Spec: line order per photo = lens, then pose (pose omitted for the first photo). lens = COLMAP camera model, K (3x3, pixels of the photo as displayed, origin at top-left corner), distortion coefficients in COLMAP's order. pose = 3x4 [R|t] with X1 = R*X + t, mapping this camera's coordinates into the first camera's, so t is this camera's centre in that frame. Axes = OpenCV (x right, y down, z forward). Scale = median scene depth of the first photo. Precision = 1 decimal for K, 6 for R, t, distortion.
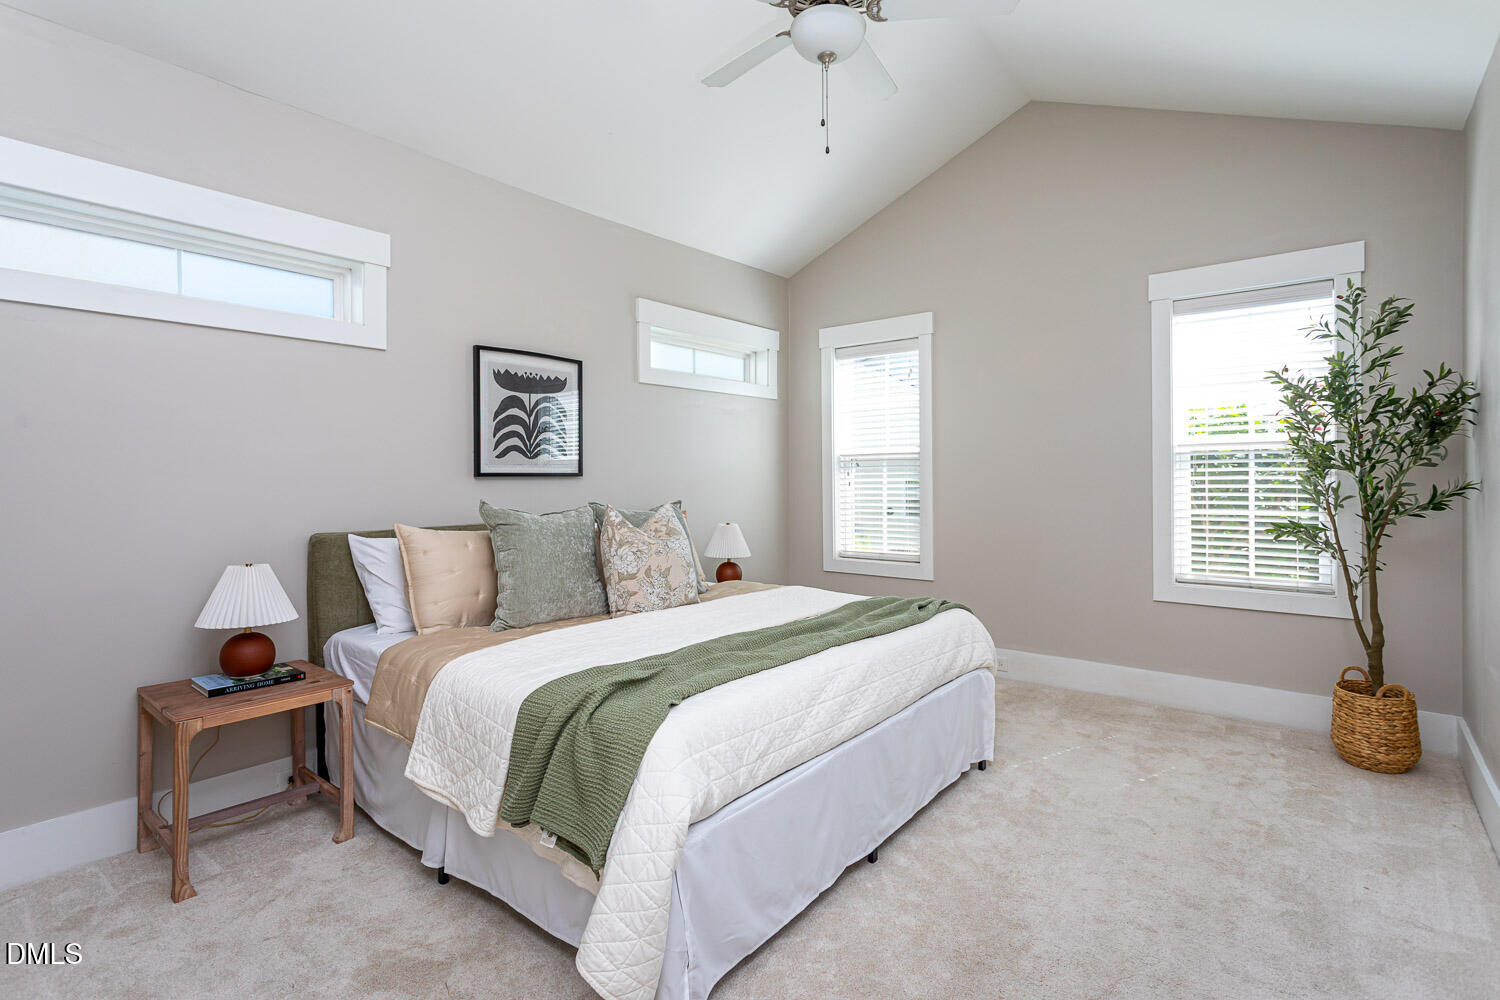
lens RADIAL K [[725.9, 0, 759.4], [0, 725.9, 495.2], [0, 0, 1]] dist [0.000053, 0.000012]
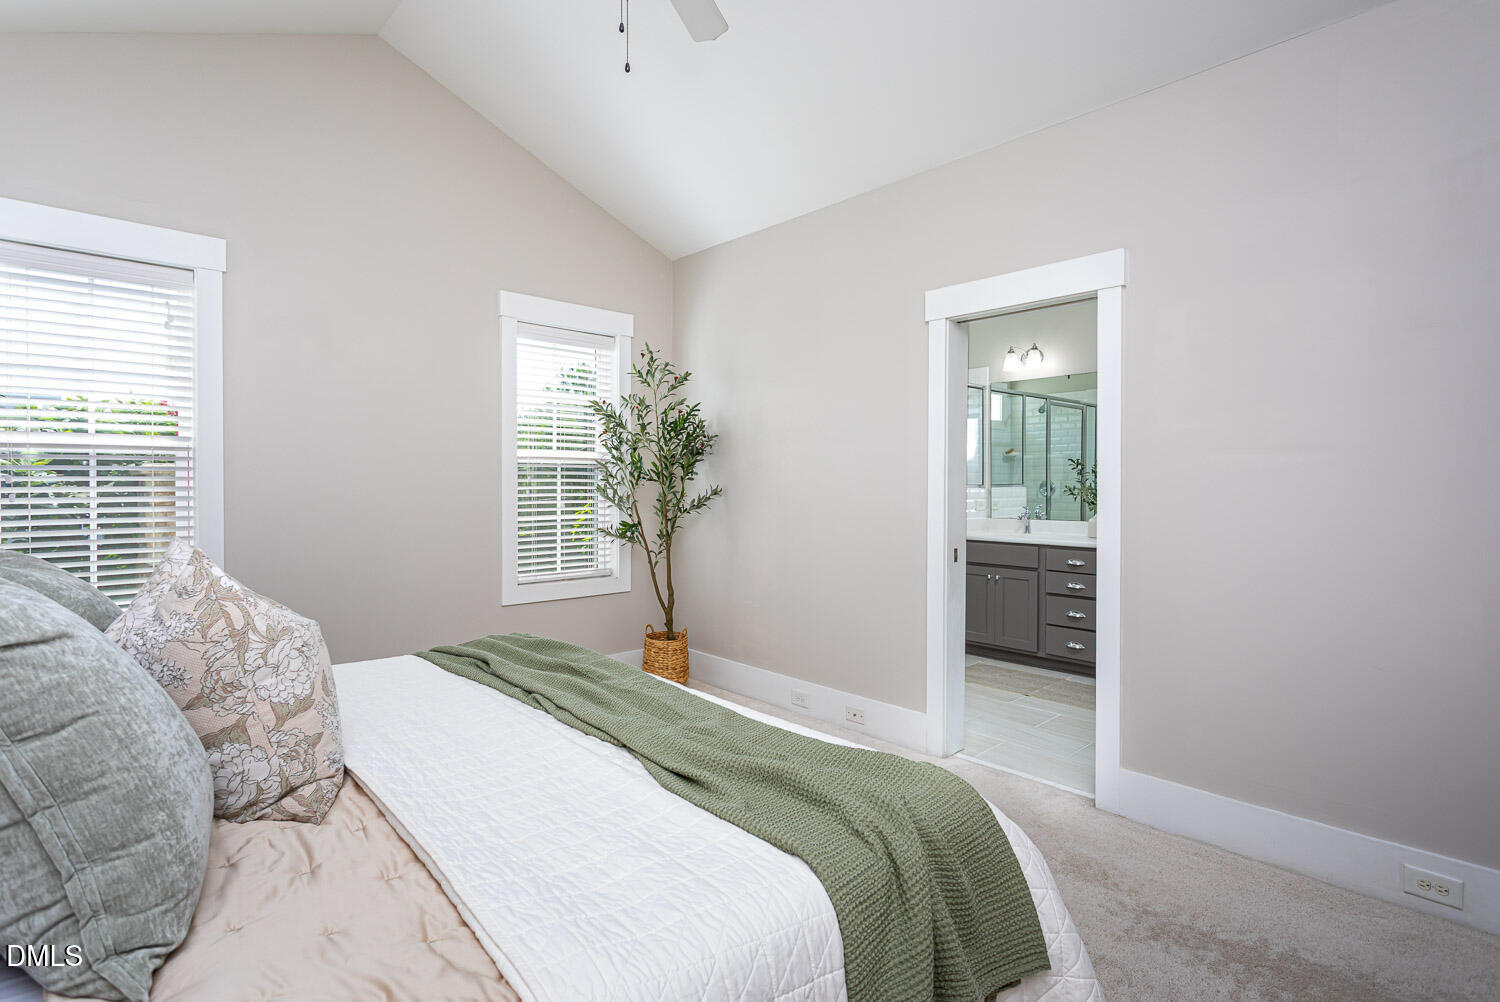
lens RADIAL K [[725.9, 0, 759.4], [0, 725.9, 496.2], [0, 0, 1]] dist [0.000053, 0.000012]
pose [[0.179685, -0.009749, 0.983676, -0.507646], [0.020649, 0.999768, 0.006136, -0.012779], [-0.983507, 0.019209, 0.179845, 0.568188]]
